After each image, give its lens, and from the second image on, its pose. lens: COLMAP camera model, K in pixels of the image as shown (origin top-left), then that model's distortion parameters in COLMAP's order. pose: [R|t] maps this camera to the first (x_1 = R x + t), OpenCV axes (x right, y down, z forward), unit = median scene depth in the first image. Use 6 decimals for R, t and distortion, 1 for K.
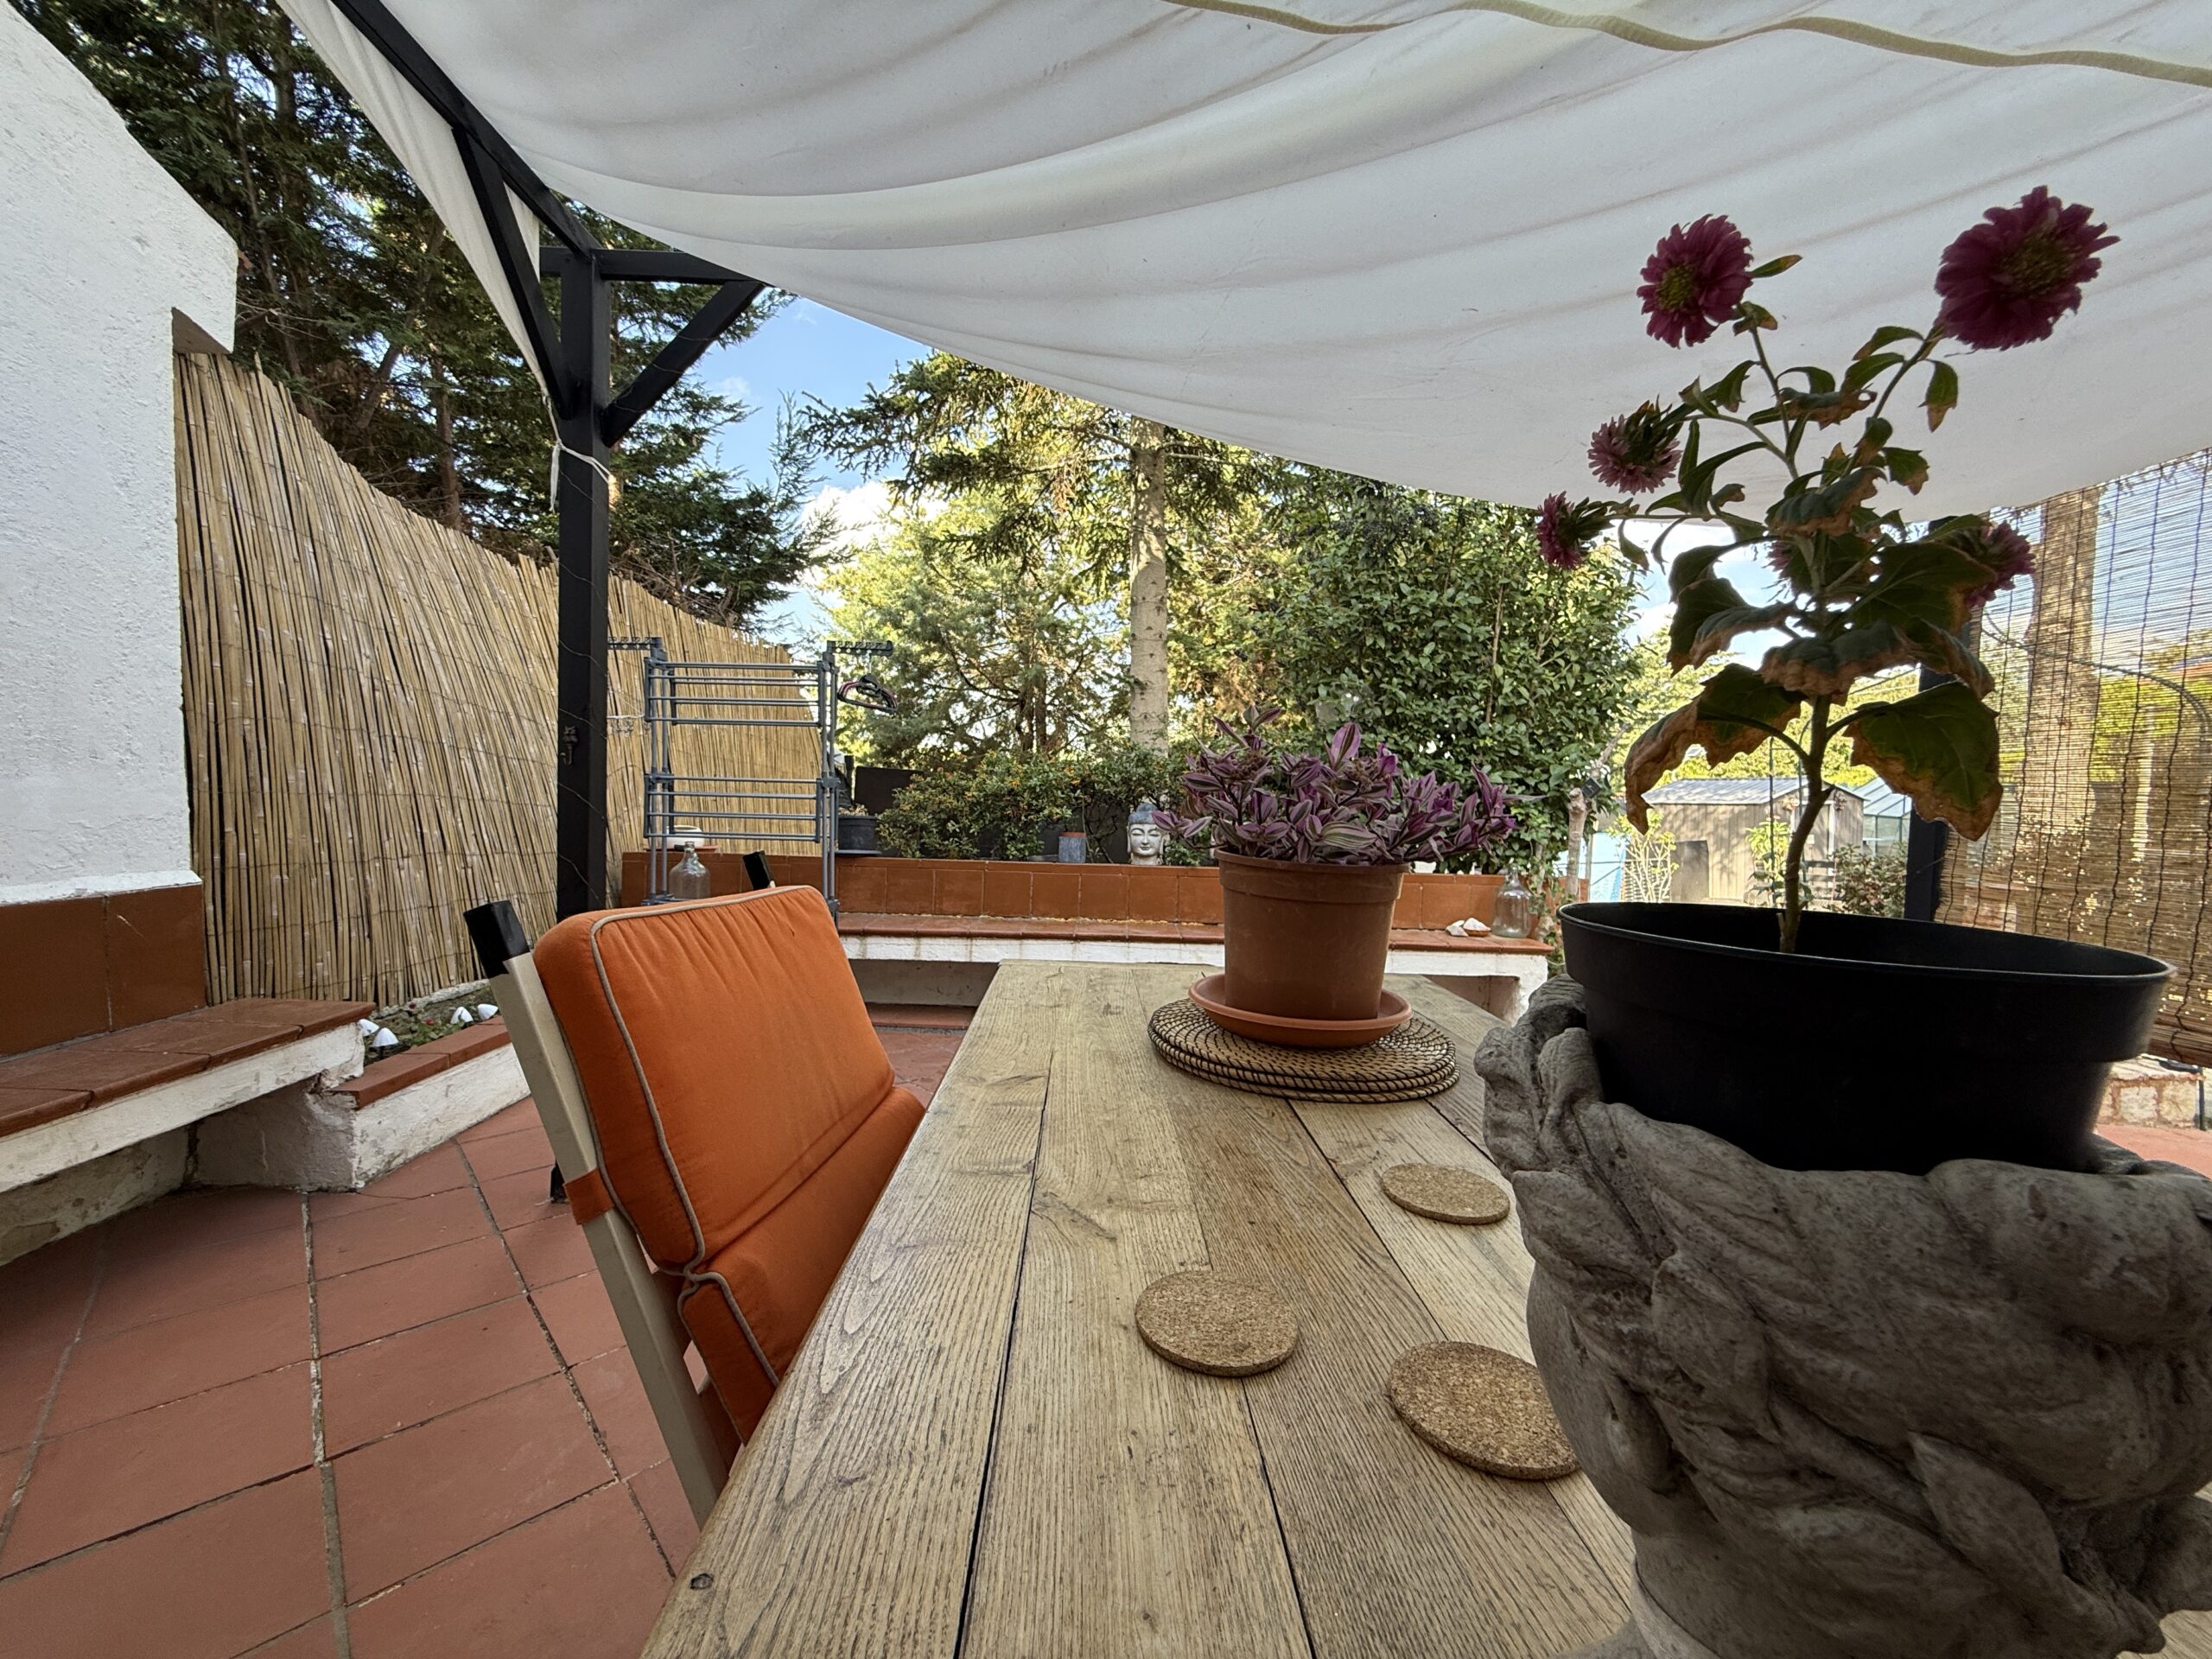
lens RADIAL K [[882.7, 0, 1099.2], [0, 882.7, 829.2], [0, 0, 1]] dist [-0.001868, 0.000627]
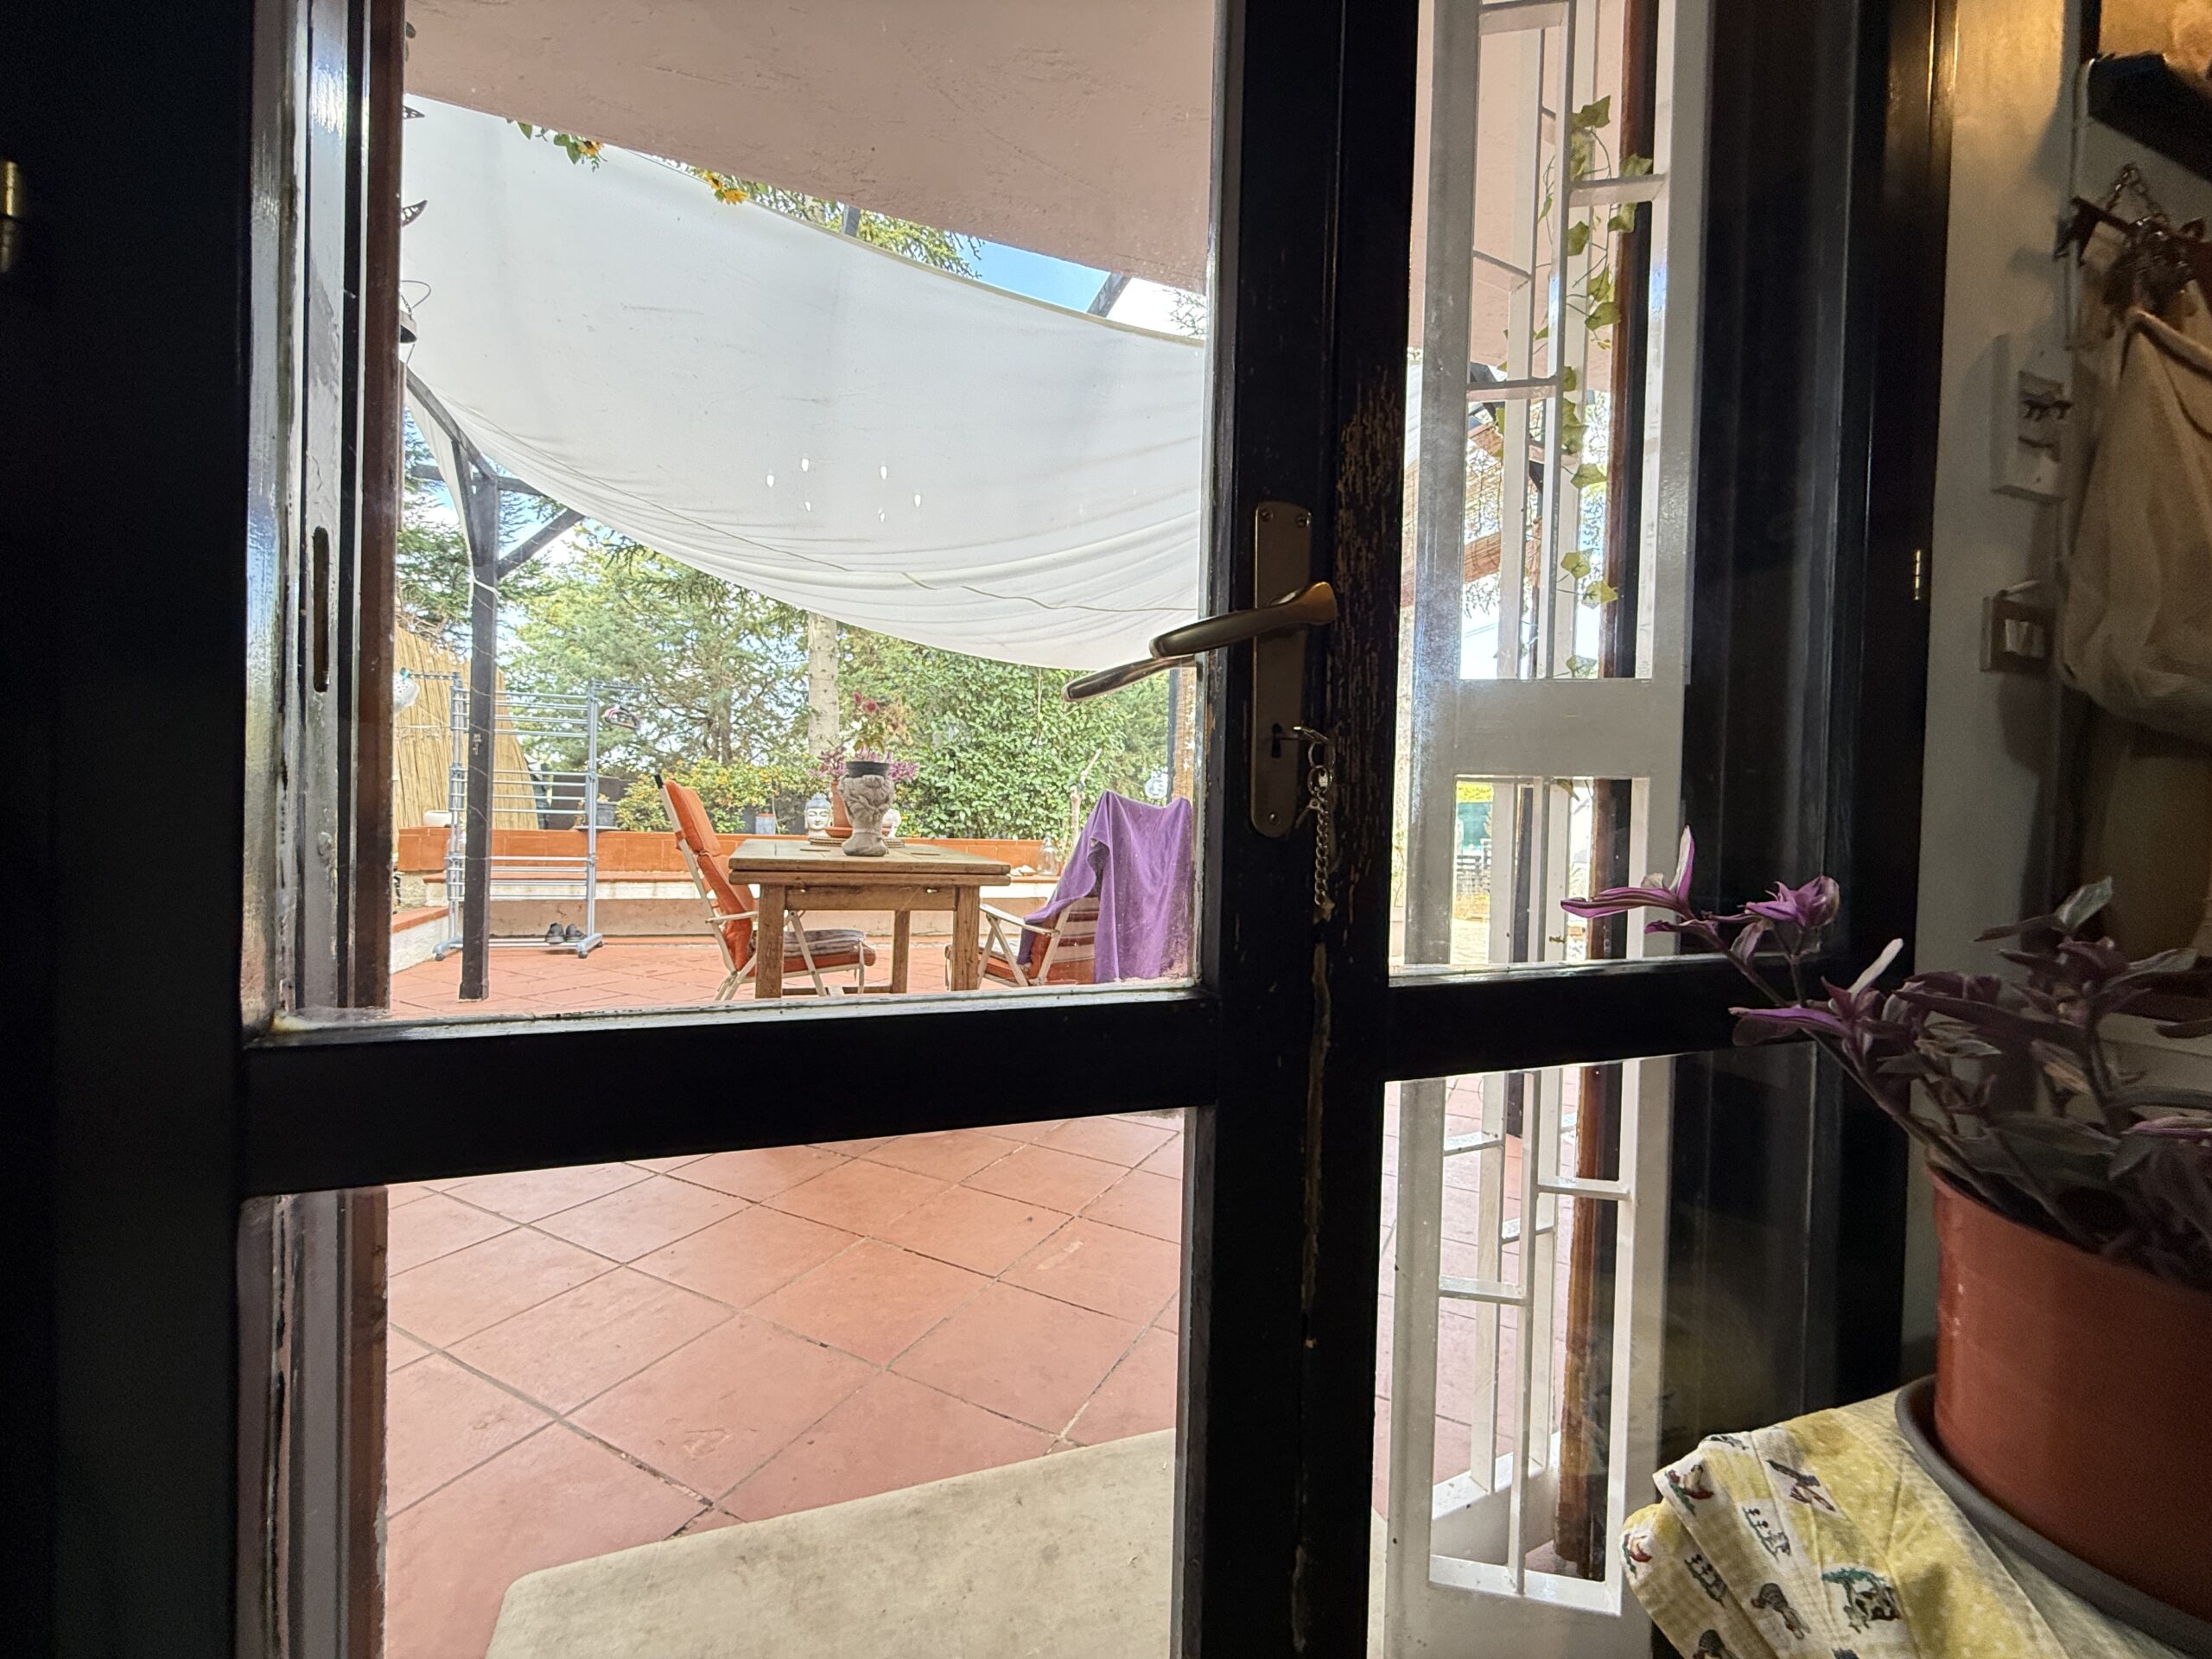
lens RADIAL K [[882.7, 0, 1099.3], [0, 882.7, 823.1], [0, 0, 1]] dist [-0.001868, 0.000627]
pose [[0.939994, -0.001988, 0.341184, -0.004111], [0.013223, 0.999444, -0.030609, 0.030468], [-0.340933, 0.033283, 0.939498, -0.248728]]
